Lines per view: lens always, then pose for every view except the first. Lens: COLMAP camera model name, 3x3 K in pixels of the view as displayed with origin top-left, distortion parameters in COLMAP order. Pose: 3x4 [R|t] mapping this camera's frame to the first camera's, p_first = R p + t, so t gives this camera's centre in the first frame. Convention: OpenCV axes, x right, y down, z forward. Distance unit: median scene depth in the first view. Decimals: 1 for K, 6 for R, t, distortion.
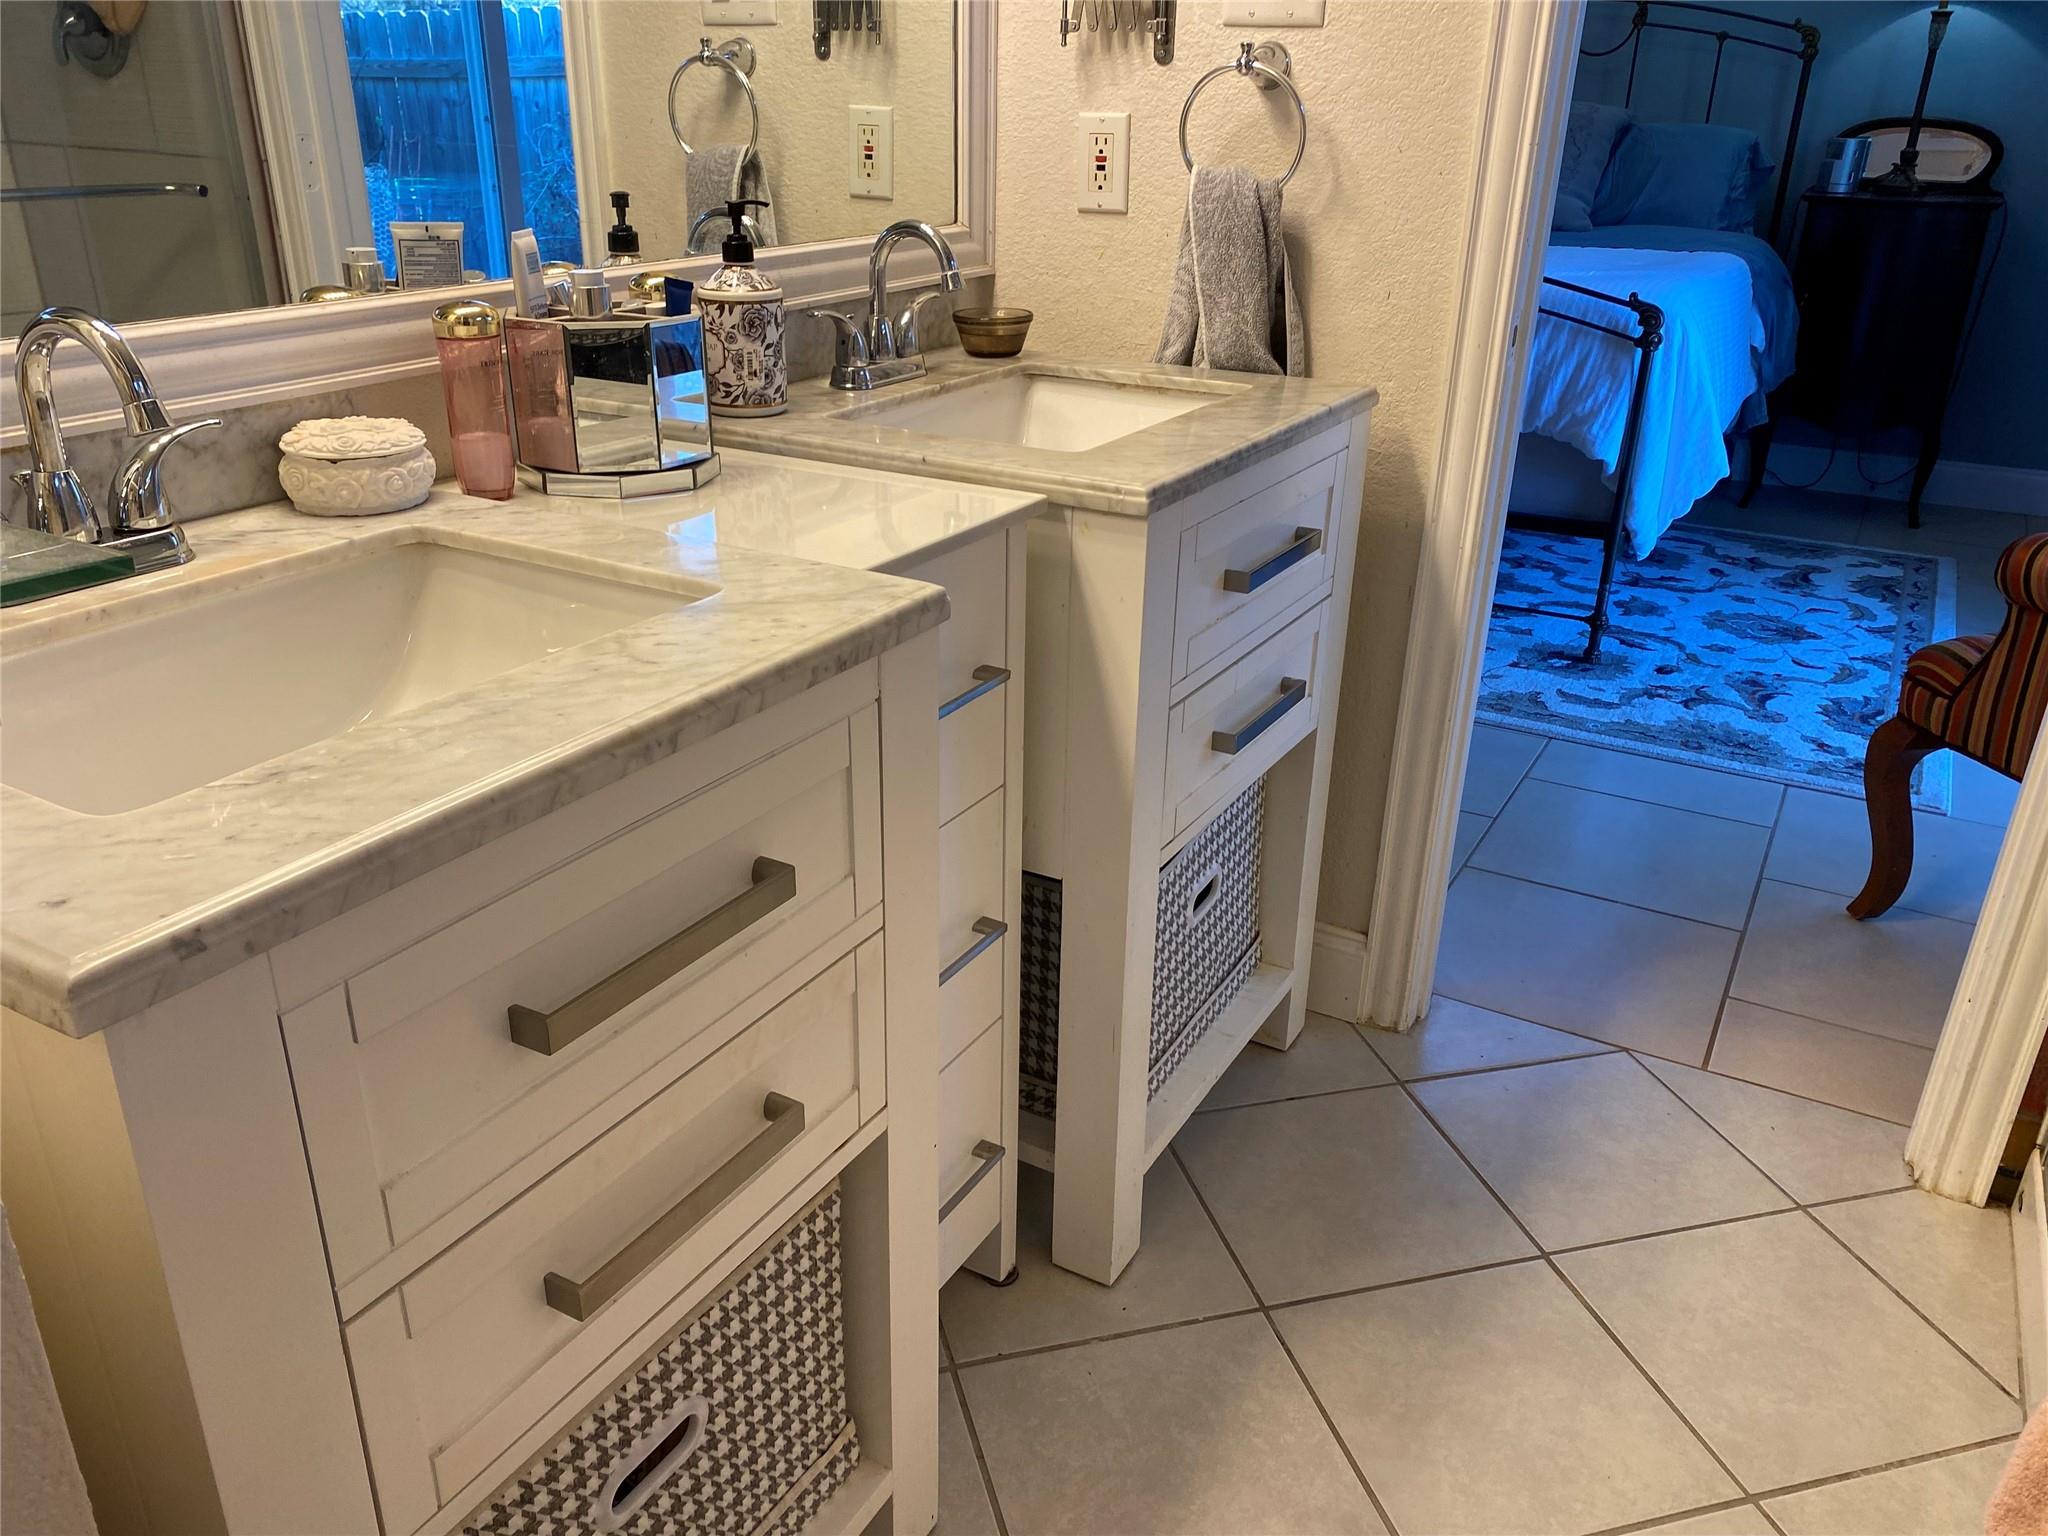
lens RADIAL K [[1566.7, 0, 1023.8], [0, 1566.7, 762.0], [0, 0, 1]] dist [0.009447, 0.002430]
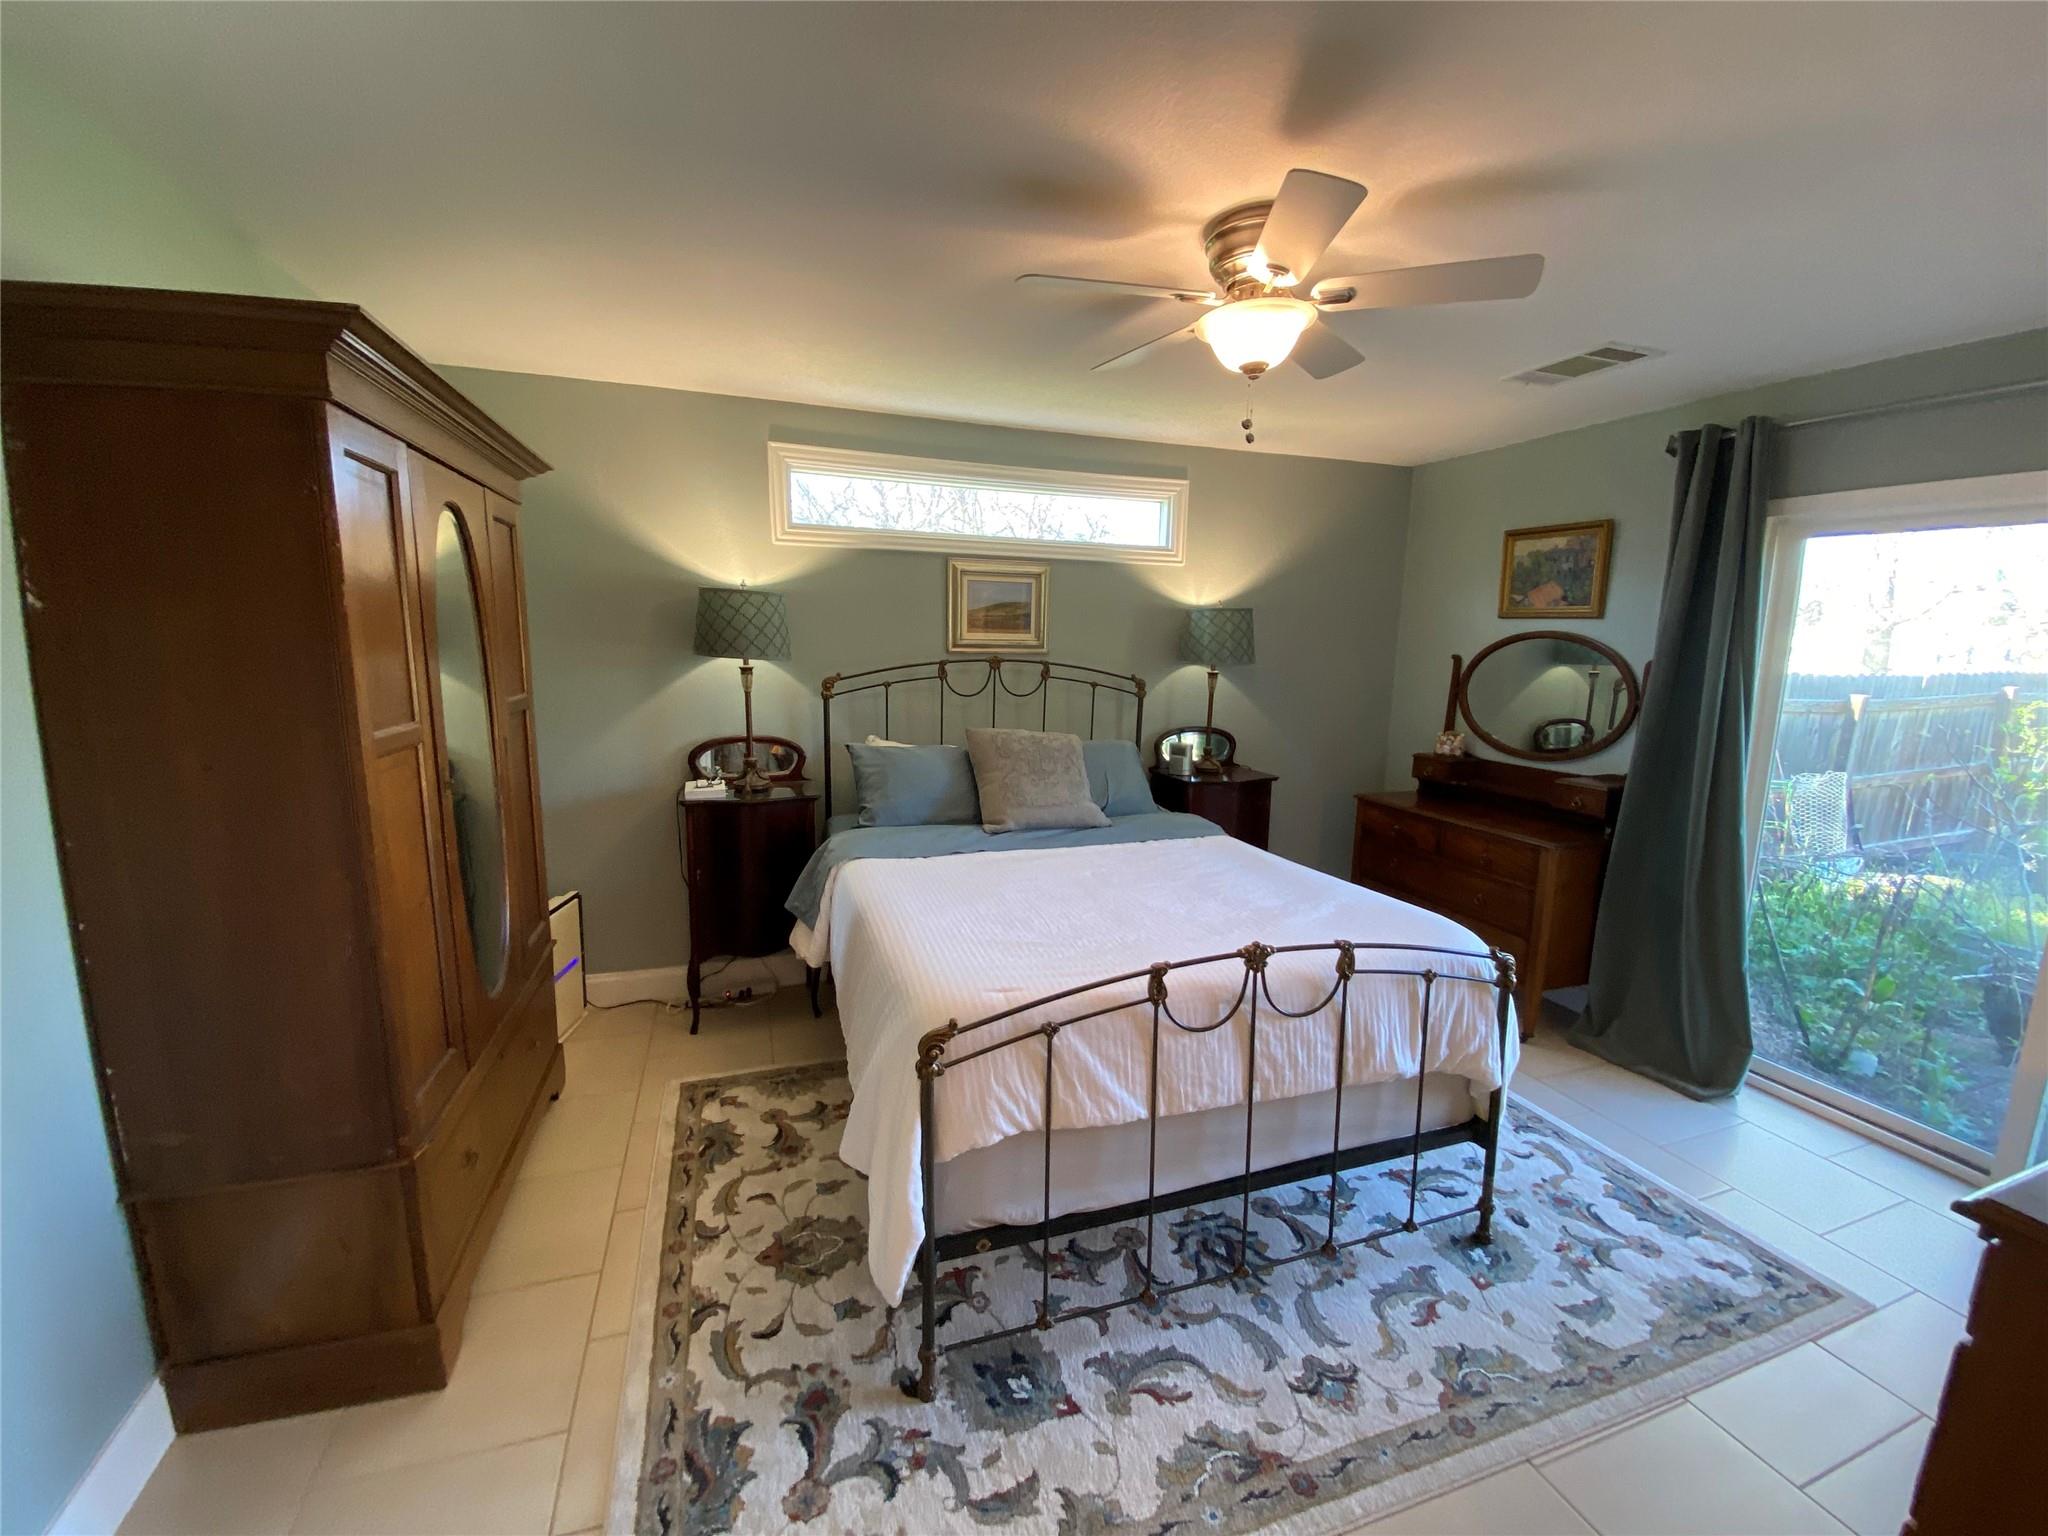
lens RADIAL K [[823.2, 0, 1019.1], [0, 823.2, 770.7], [0, 0, 1]] dist [0.030791, -0.026489]
pose [[0.668395, -0.126652, 0.732944, -0.259097], [0.296440, 0.949114, -0.106327, -0.406769], [-0.682181, 0.288342, 0.671928, 0.684778]]
